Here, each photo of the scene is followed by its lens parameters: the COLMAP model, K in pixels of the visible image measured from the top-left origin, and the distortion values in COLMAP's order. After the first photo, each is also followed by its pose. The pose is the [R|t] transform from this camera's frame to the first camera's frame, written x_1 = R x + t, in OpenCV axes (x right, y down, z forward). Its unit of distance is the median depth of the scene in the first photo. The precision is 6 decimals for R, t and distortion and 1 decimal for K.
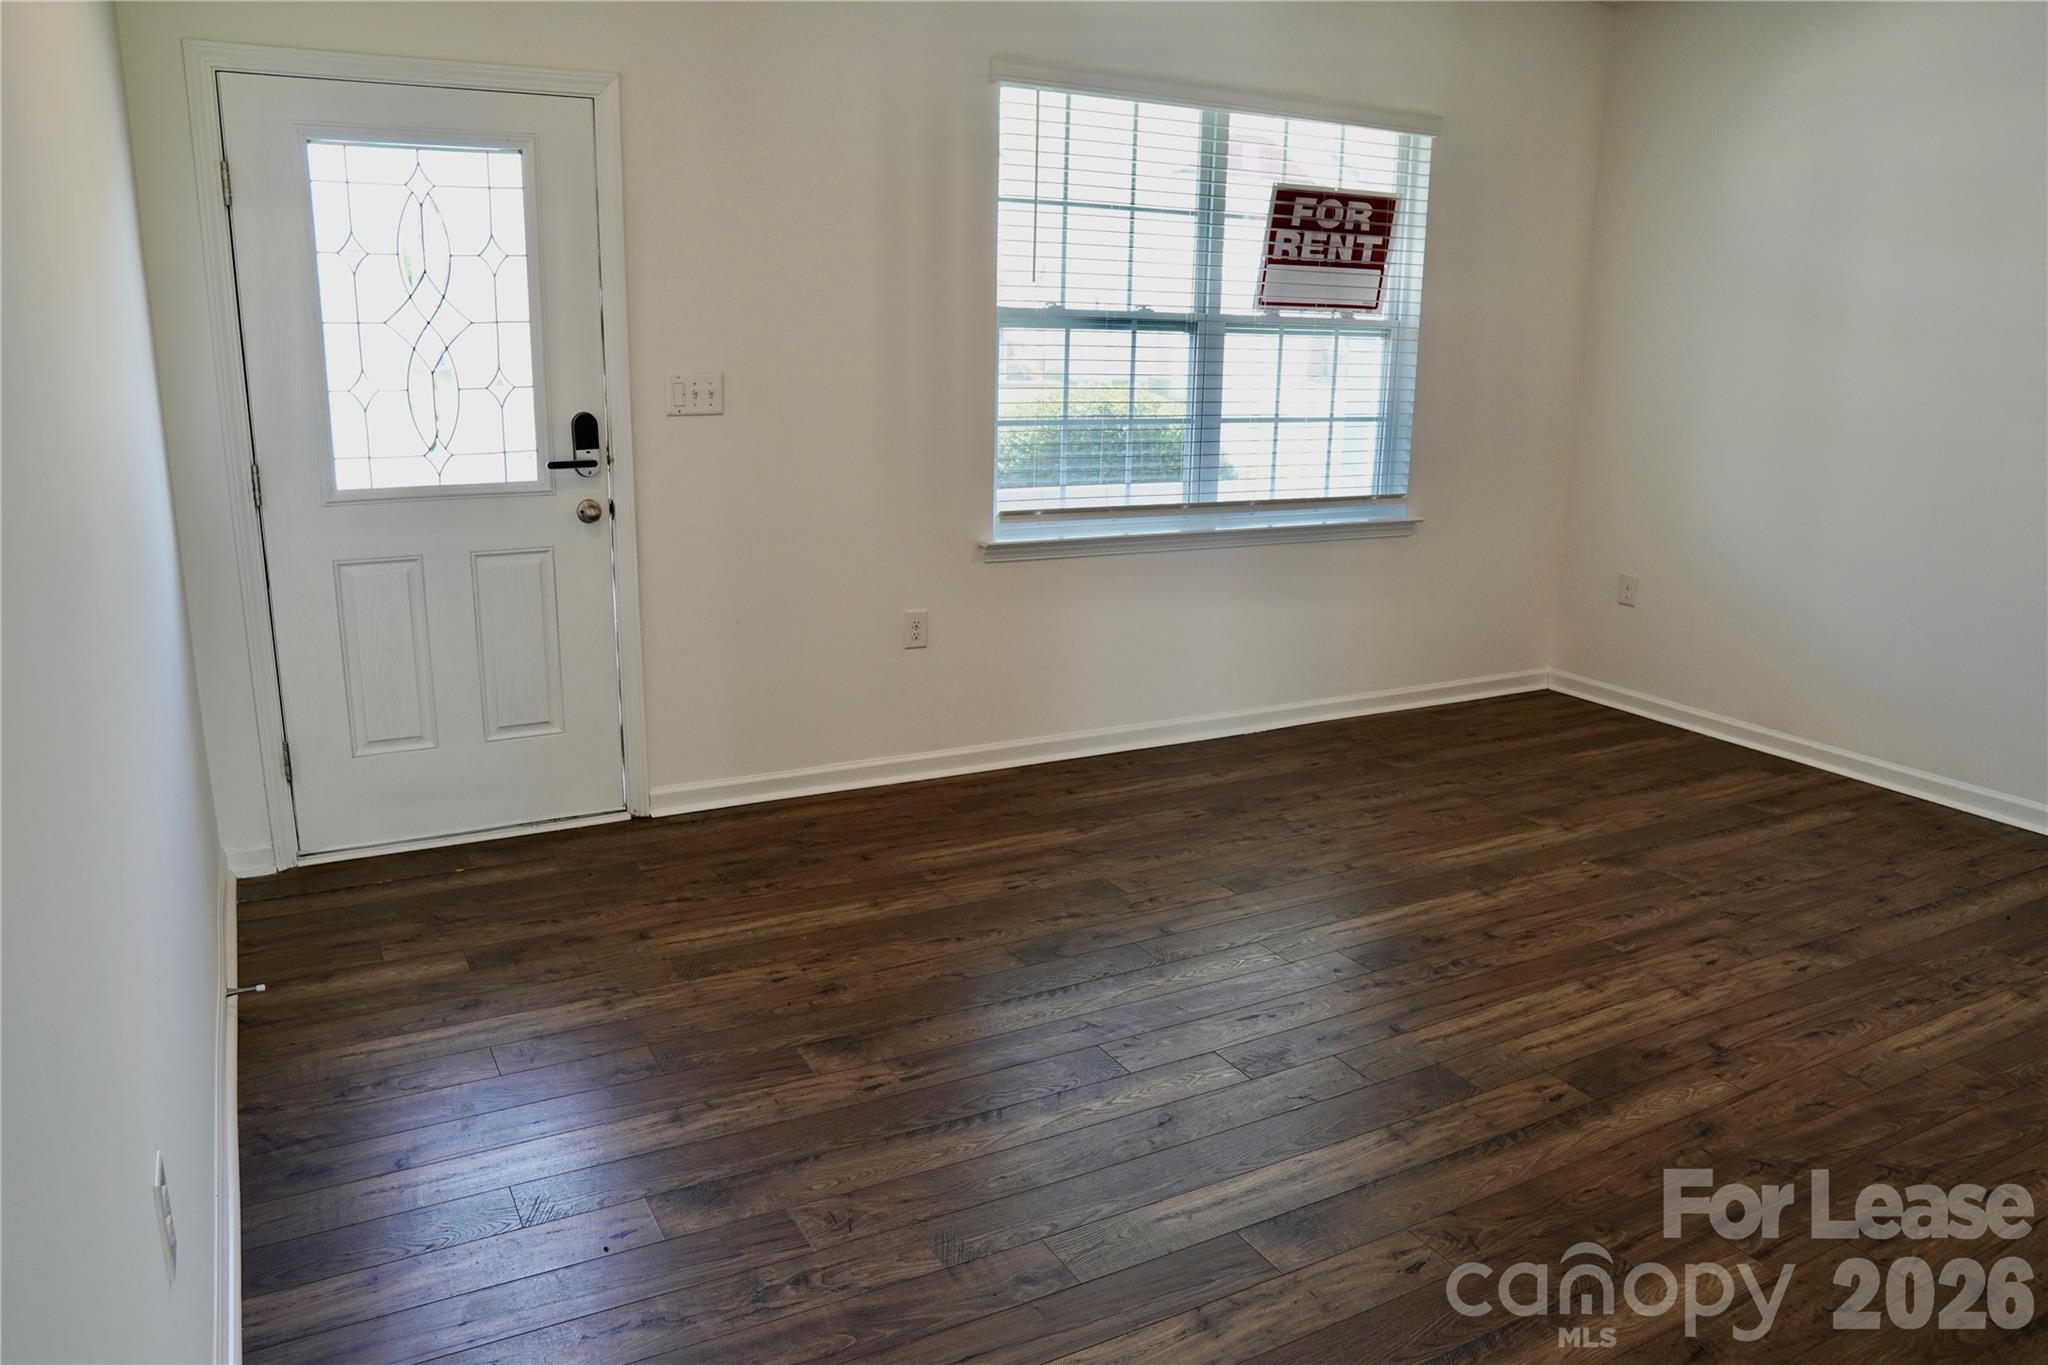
lens RADIAL K [[1436.4, 0, 1033.9], [0, 1436.4, 699.7], [0, 0, 1]] dist [-0.107175, 0.069222]
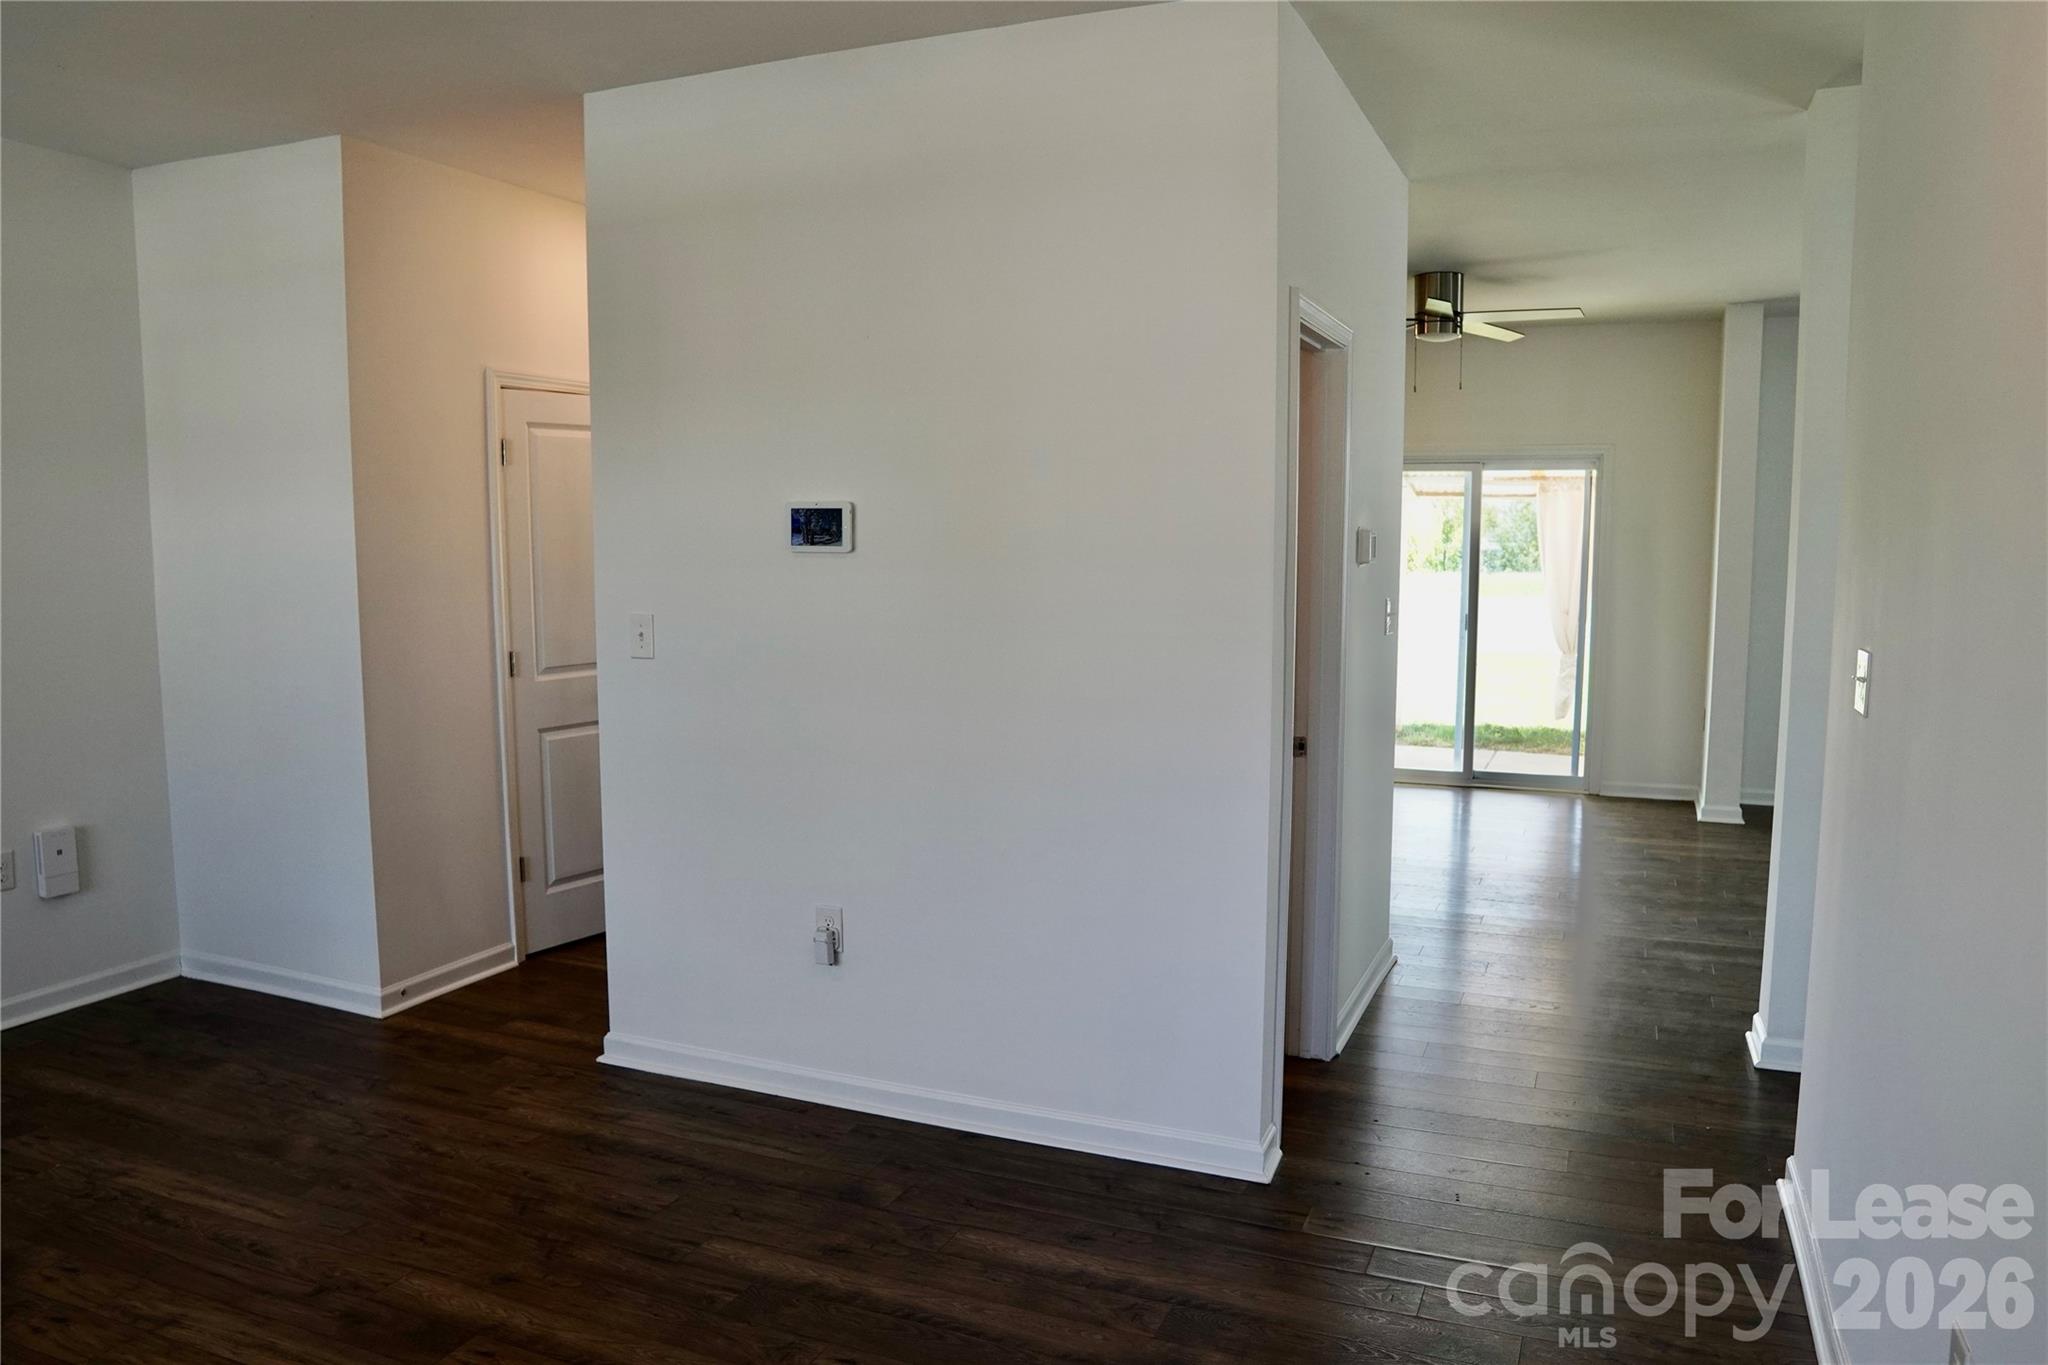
lens RADIAL K [[1436.4, 0, 1025.0], [0, 1436.4, 692.7], [0, 0, 1]] dist [-0.107175, 0.069222]
pose [[-0.606628, -0.111115, 0.787182, -0.369658], [0.189488, 0.941436, 0.278914, -0.226279], [-0.772073, 0.318359, -0.550047, 0.744742]]
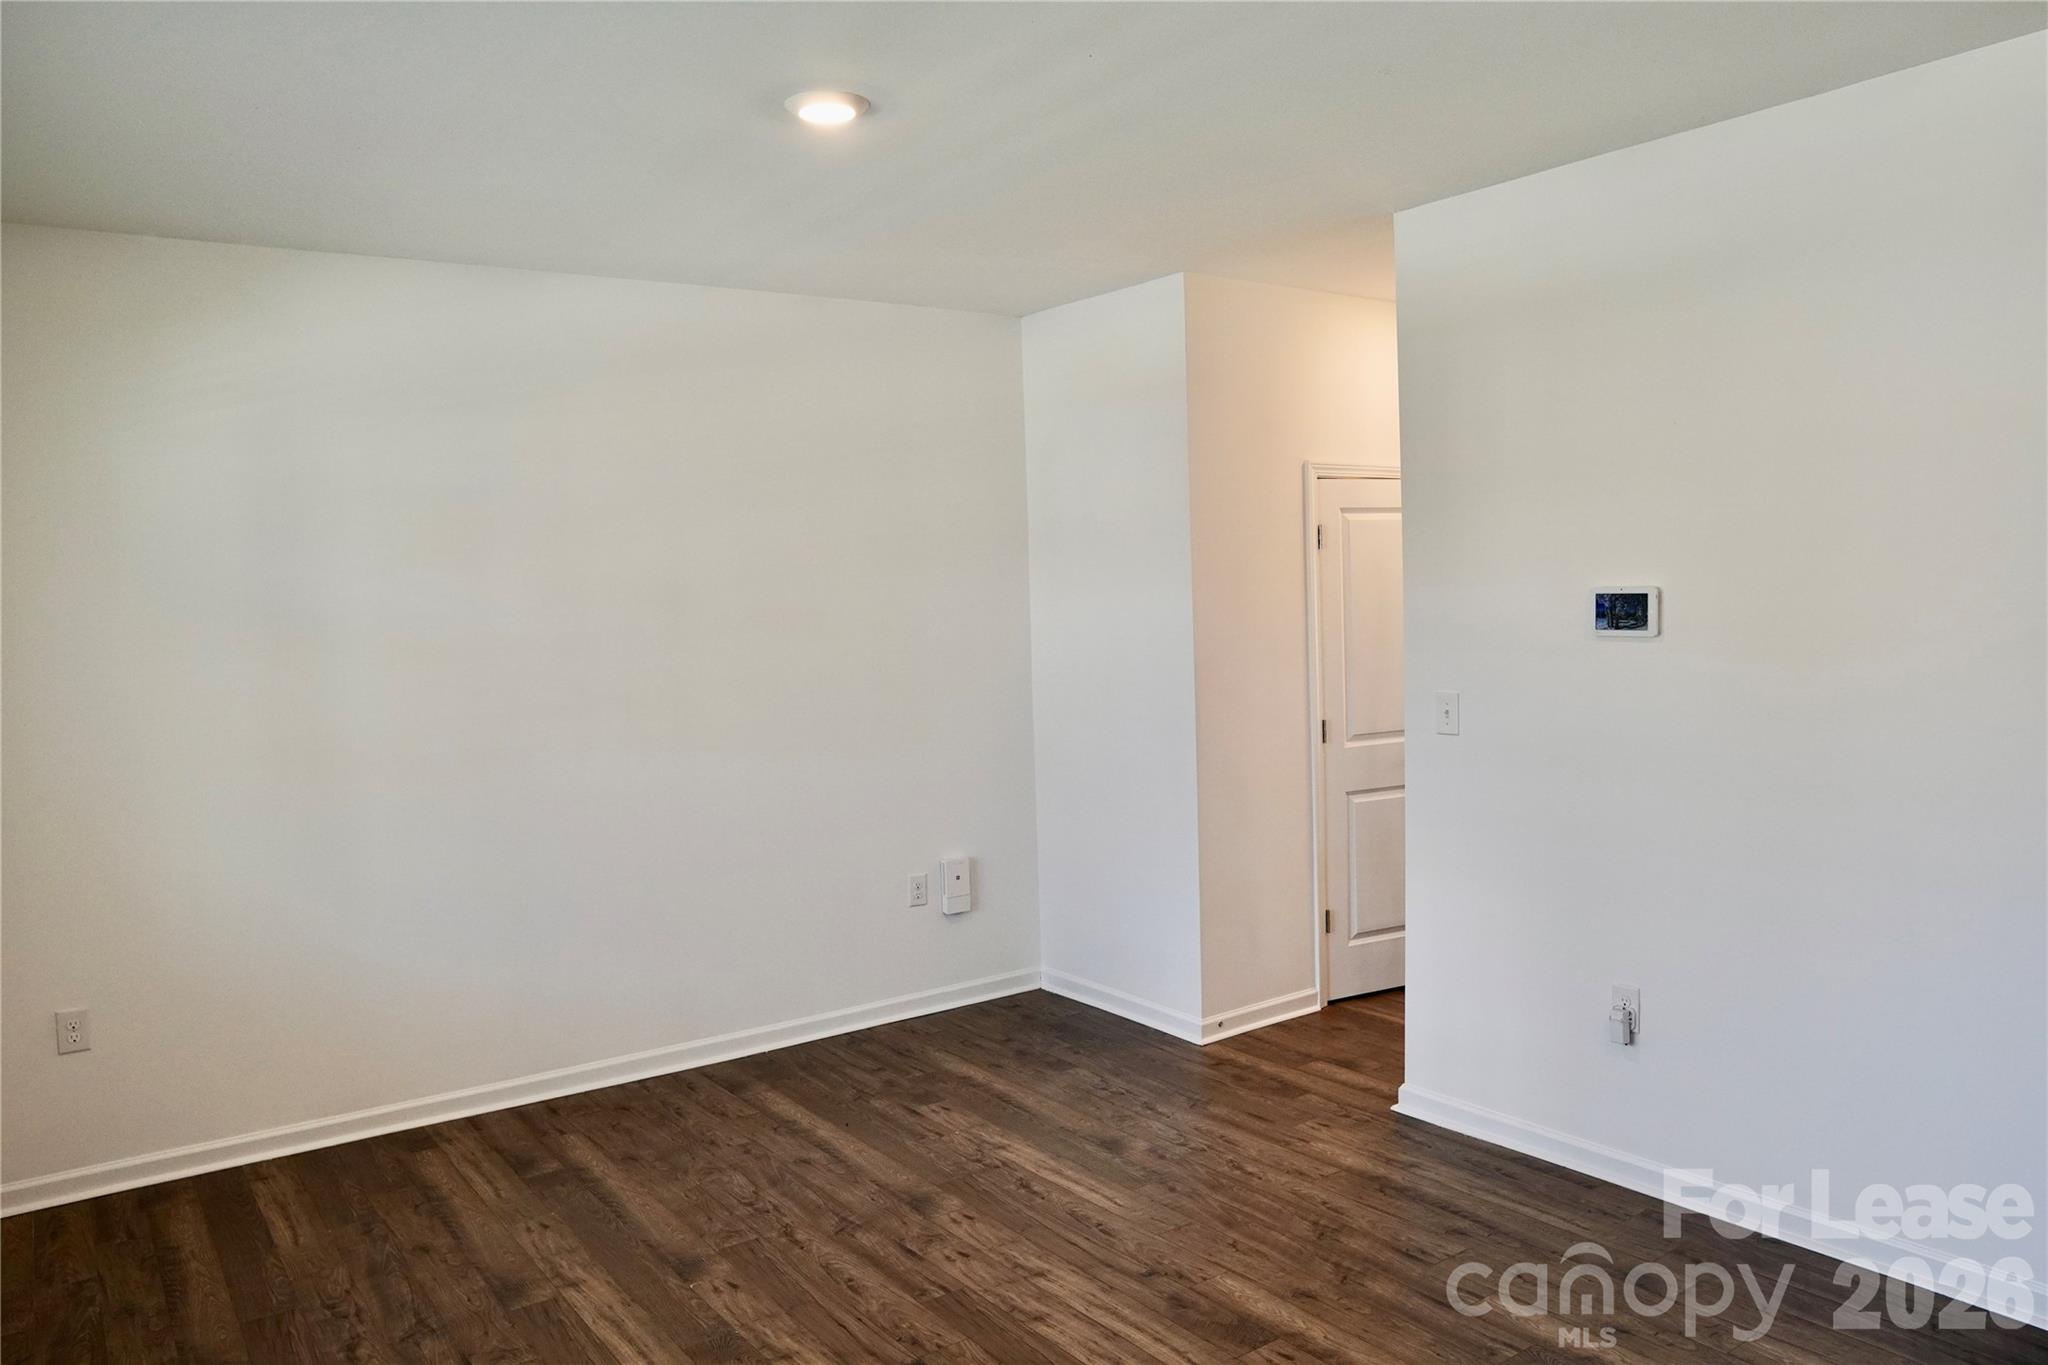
lens RADIAL K [[1436.4, 0, 1038.5], [0, 1436.4, 694.8], [0, 0, 1]] dist [-0.107175, 0.069222]
pose [[-0.117606, -0.089482, 0.989021, -0.425123], [0.278840, 0.952890, 0.119370, -0.259355], [-0.953109, 0.289817, -0.087115, 0.767652]]
